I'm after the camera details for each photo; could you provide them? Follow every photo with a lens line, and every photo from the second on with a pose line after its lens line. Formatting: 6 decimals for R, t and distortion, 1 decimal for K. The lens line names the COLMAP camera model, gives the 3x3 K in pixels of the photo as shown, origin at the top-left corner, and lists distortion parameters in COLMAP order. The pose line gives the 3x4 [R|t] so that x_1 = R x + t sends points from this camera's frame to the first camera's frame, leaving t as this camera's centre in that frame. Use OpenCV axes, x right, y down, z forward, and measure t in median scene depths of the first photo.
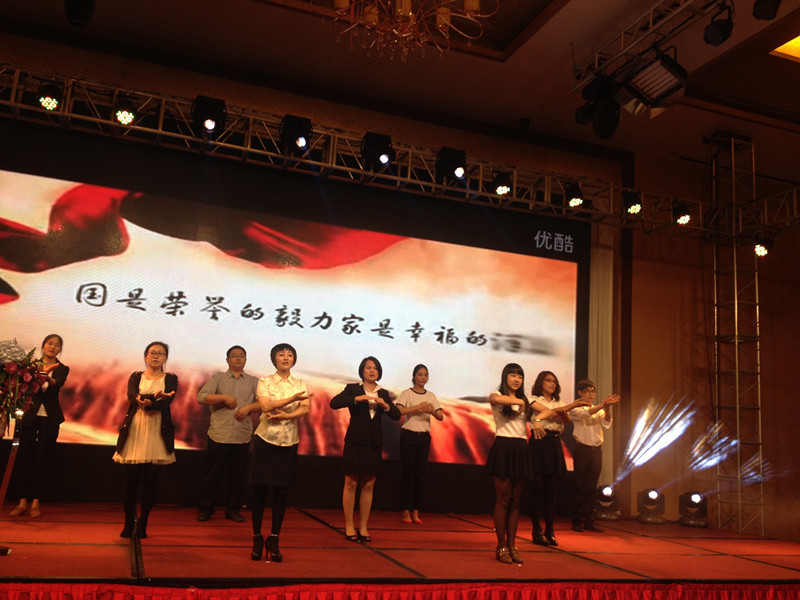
lens RADIAL K [[745.2, 0, 399.6], [0, 745.2, 311.8], [0, 0, 1]] dist [0.139106, -0.289237]
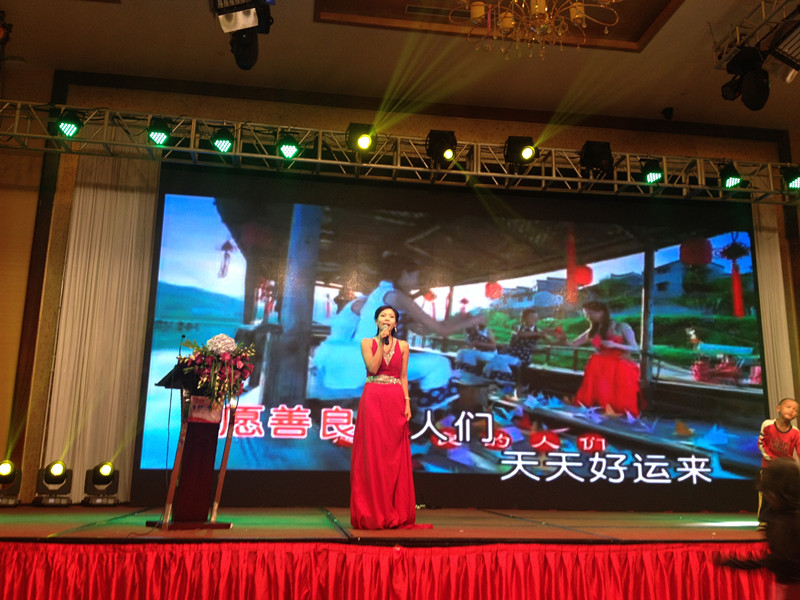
lens RADIAL K [[752.4, 0, 400.0], [0, 752.4, 314.1], [0, 0, 1]] dist [0.123719, -0.311096]
pose [[0.978943, -0.089510, -0.183462, -0.021231], [0.080575, 0.995196, -0.055608, 0.047254], [0.187558, 0.039654, 0.981453, -0.035158]]
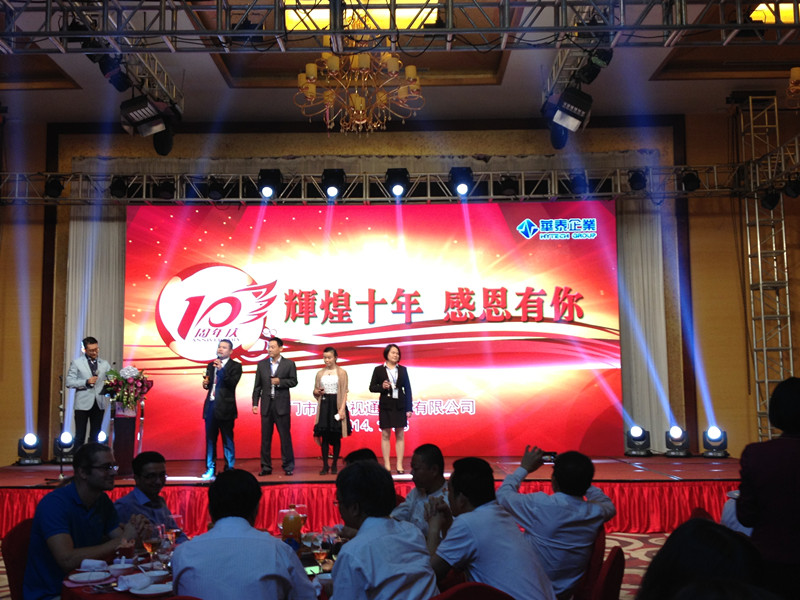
lens RADIAL K [[906.0, 0, 399.0], [0, 906.0, 316.2], [0, 0, 1]] dist [0.180925, -0.427384]
pose [[0.937035, -0.105456, -0.332933, 0.465797], [0.126014, 0.991193, 0.040706, -0.049002], [0.325708, -0.080097, 0.942071, -0.488093]]
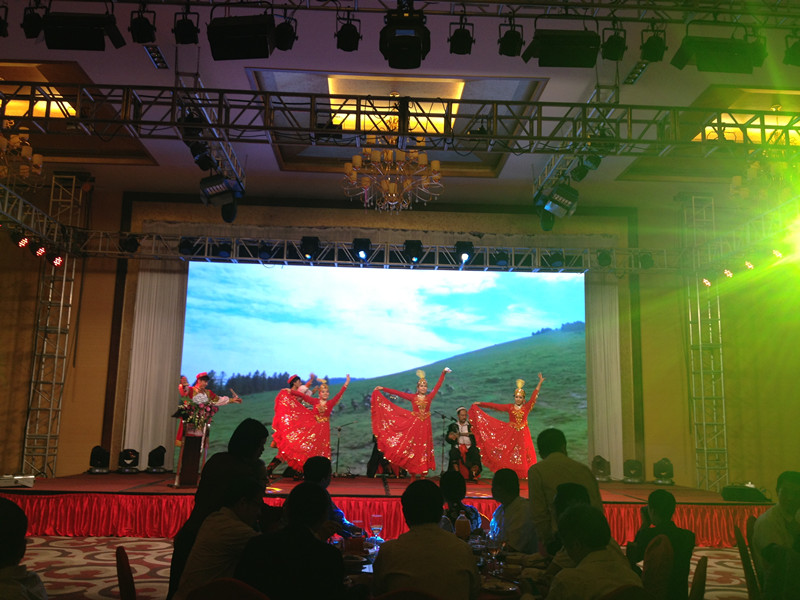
lens RADIAL K [[745.2, 0, 399.6], [0, 745.2, 311.8], [0, 0, 1]] dist [0.139106, -0.289237]
pose [[0.954395, -0.089151, -0.284924, 0.381196], [0.088053, 0.995976, -0.016688, -0.061510], [0.285266, -0.009162, 0.958405, -0.527471]]
